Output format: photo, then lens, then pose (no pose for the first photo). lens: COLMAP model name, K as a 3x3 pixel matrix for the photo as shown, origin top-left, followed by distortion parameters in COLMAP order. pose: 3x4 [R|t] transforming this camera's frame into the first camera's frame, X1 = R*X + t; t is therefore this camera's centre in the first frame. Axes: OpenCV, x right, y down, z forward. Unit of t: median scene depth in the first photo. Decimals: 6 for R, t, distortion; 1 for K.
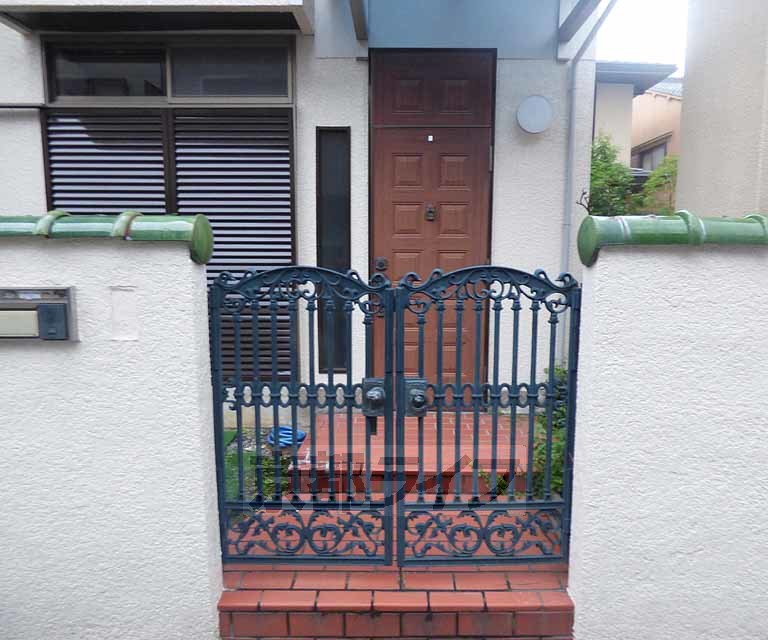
lens RADIAL K [[511.8, 0, 384.2], [0, 511.8, 322.5], [0, 0, 1]] dist [-0.005472, 0.000111]
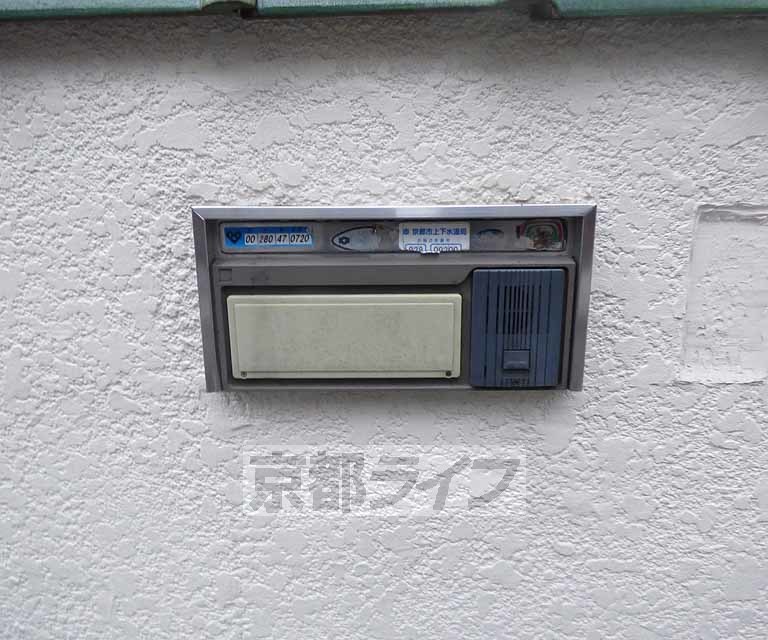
lens RADIAL K [[511.8, 0, 383.7], [0, 511.8, 318.3], [0, 0, 1]] dist [-0.005472, 0.000111]
pose [[0.999824, -0.005915, -0.017794, -0.717530], [0.007803, 0.994119, 0.108012, -0.040182], [0.017051, -0.108132, 0.993990, 0.703189]]
